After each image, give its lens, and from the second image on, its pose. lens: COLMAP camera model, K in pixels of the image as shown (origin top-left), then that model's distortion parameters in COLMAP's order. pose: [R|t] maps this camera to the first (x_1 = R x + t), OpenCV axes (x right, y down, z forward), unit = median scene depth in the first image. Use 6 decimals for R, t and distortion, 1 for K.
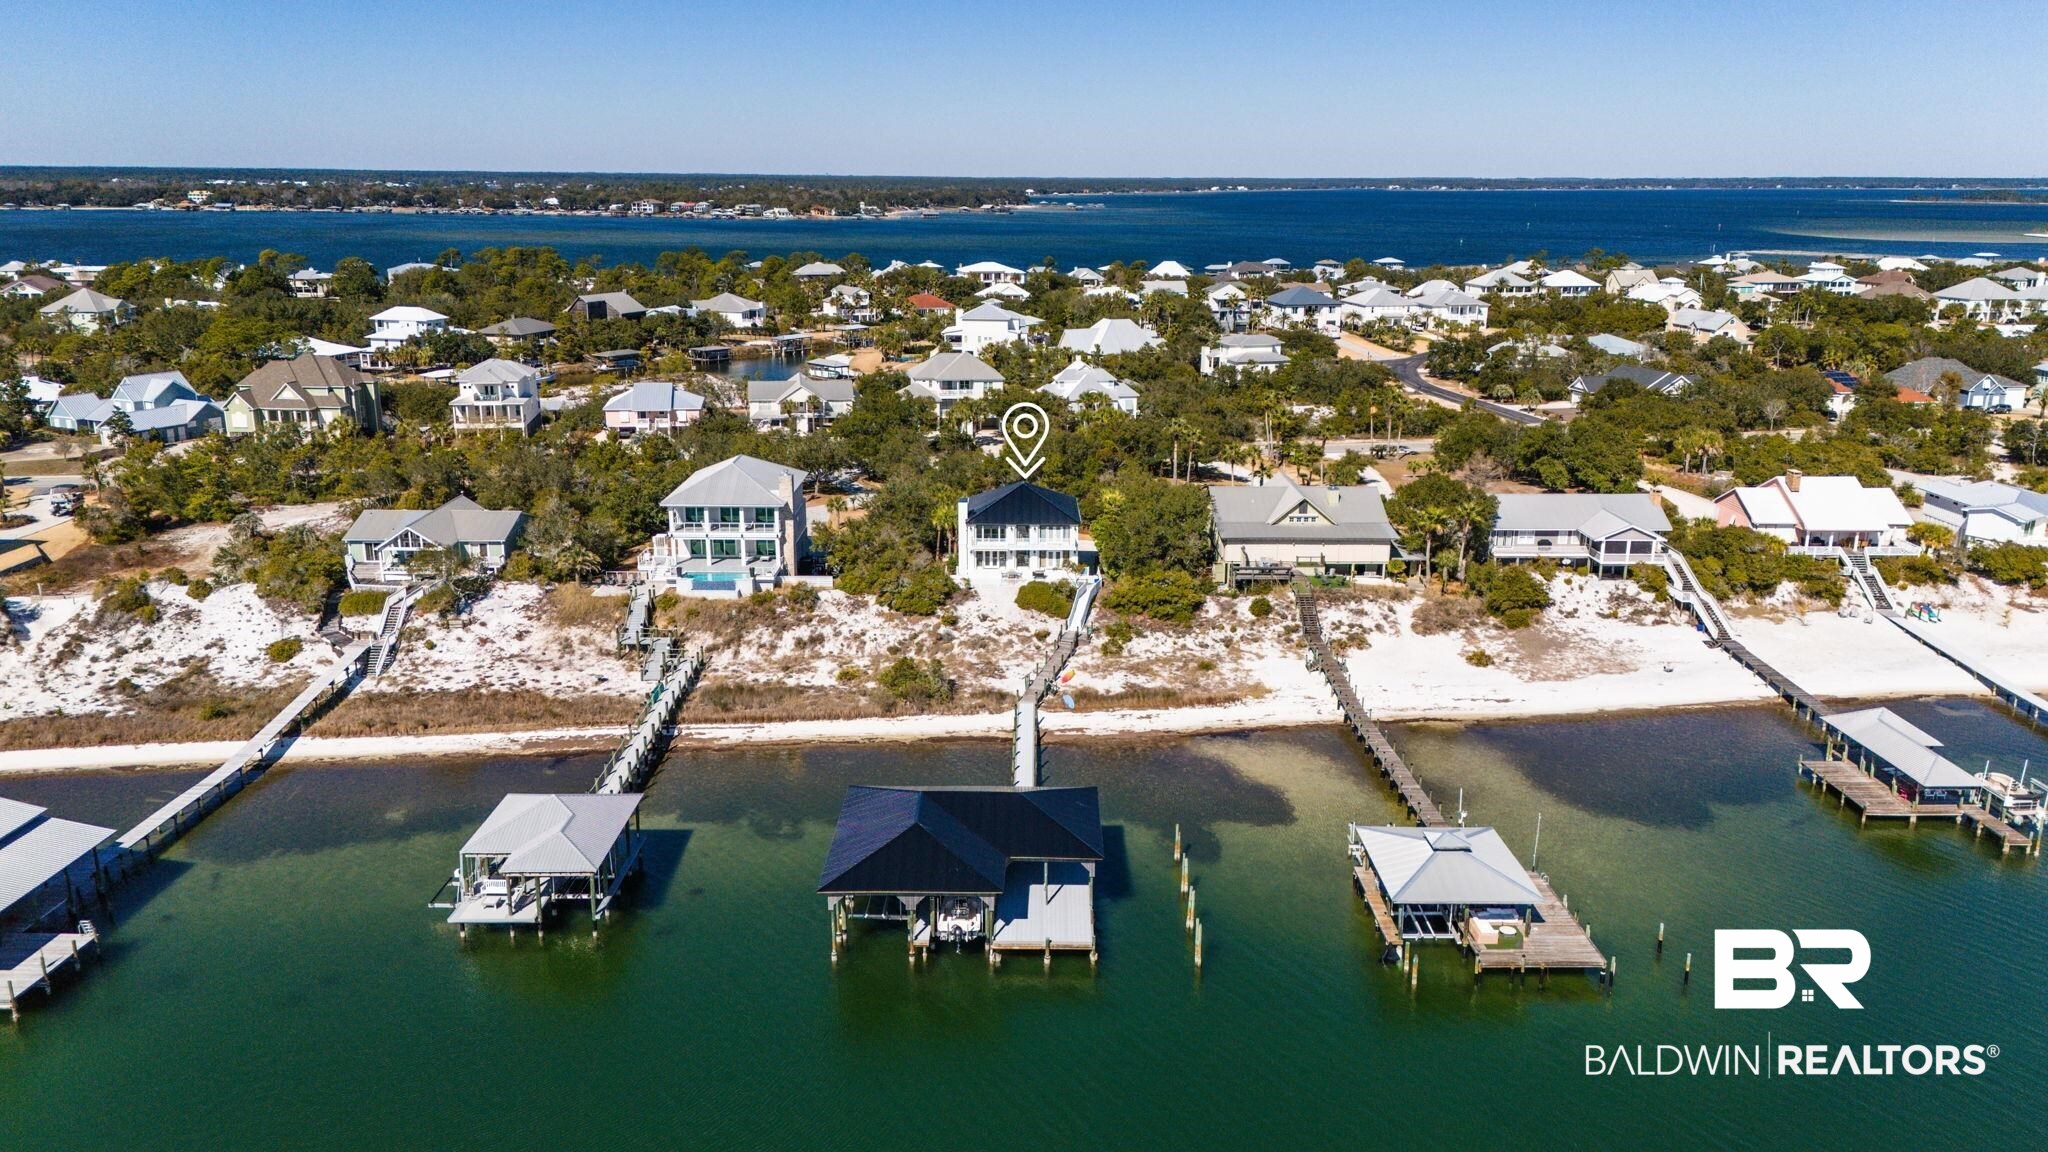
lens RADIAL K [[1520.3, 0, 1031.8], [0, 1520.3, 577.7], [0, 0, 1]] dist [0.080865, -0.039260]
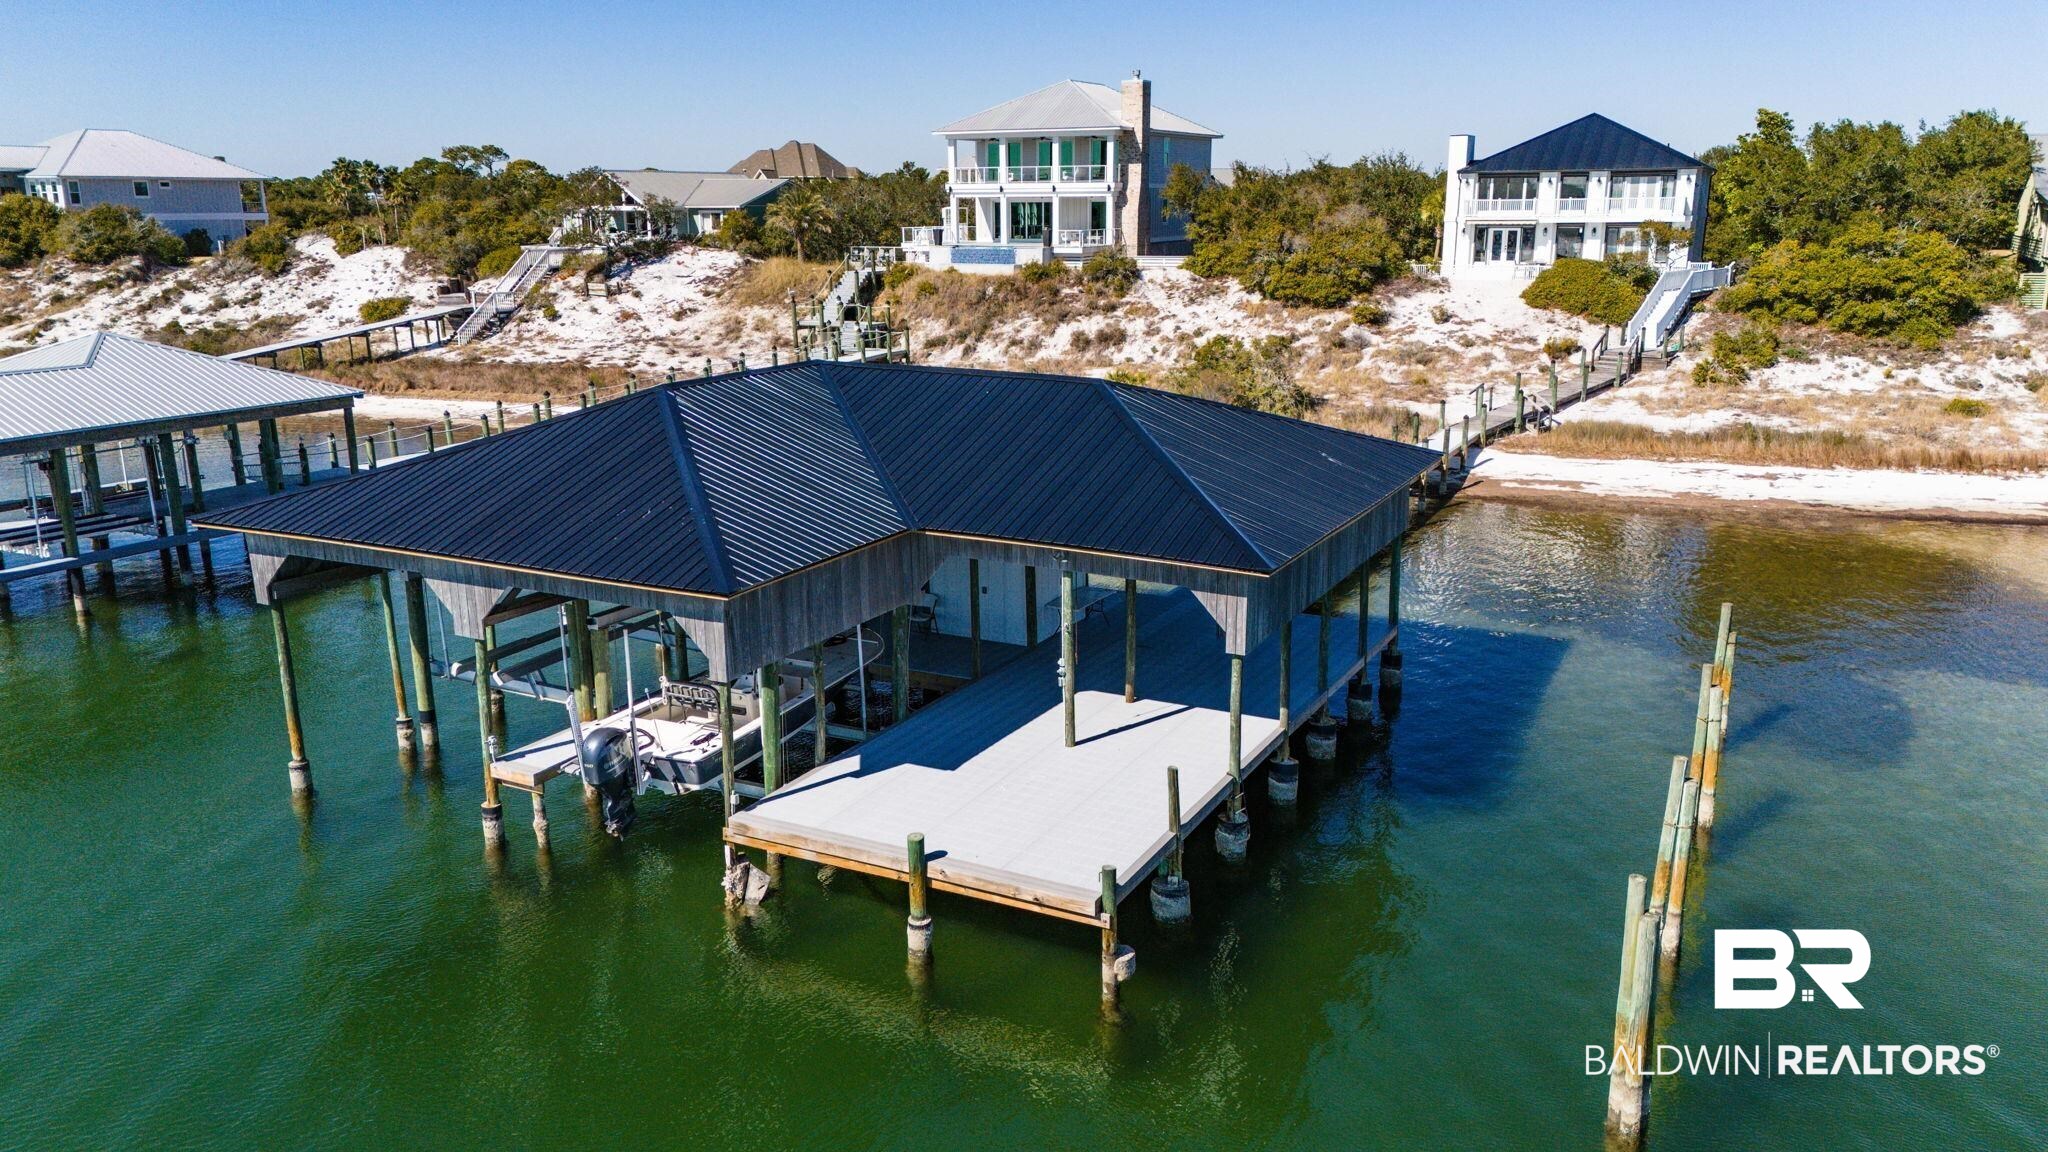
lens RADIAL K [[1520.3, 0, 1014.4], [0, 1520.3, 572.3], [0, 0, 1]] dist [0.080865, -0.039260]
pose [[0.889877, 0.100310, -0.445036, 0.075069], [-0.107524, 0.994161, 0.009079, 0.120450], [0.443348, 0.039773, 0.895467, 0.499397]]
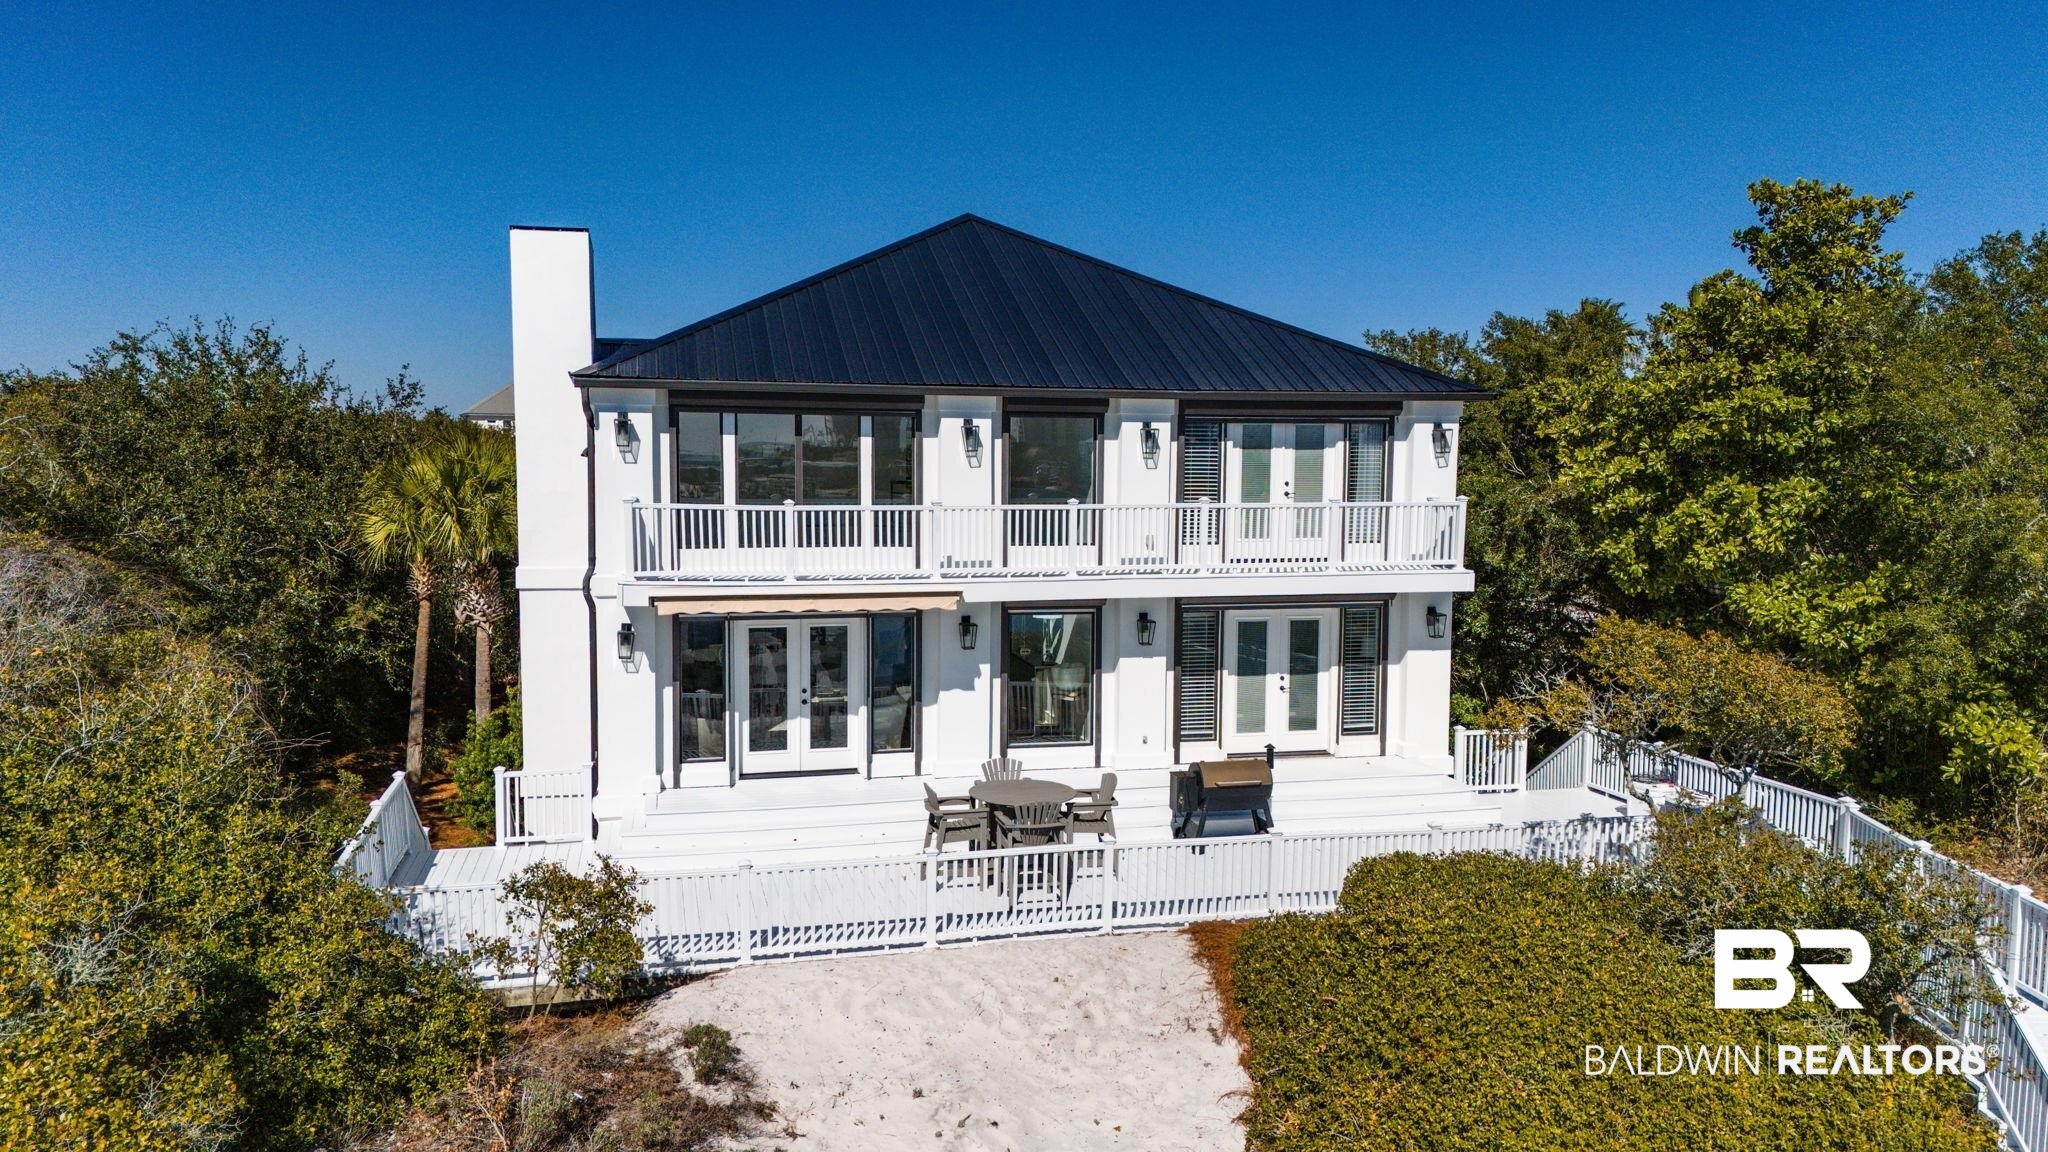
lens RADIAL K [[1520.3, 0, 1018.5], [0, 1520.3, 567.6], [0, 0, 1]] dist [0.080865, -0.039260]
pose [[0.972497, -0.018550, 0.232174, -0.040543], [0.058506, 0.984318, -0.166416, -0.000704], [-0.225446, 0.175423, 0.958332, 0.947675]]
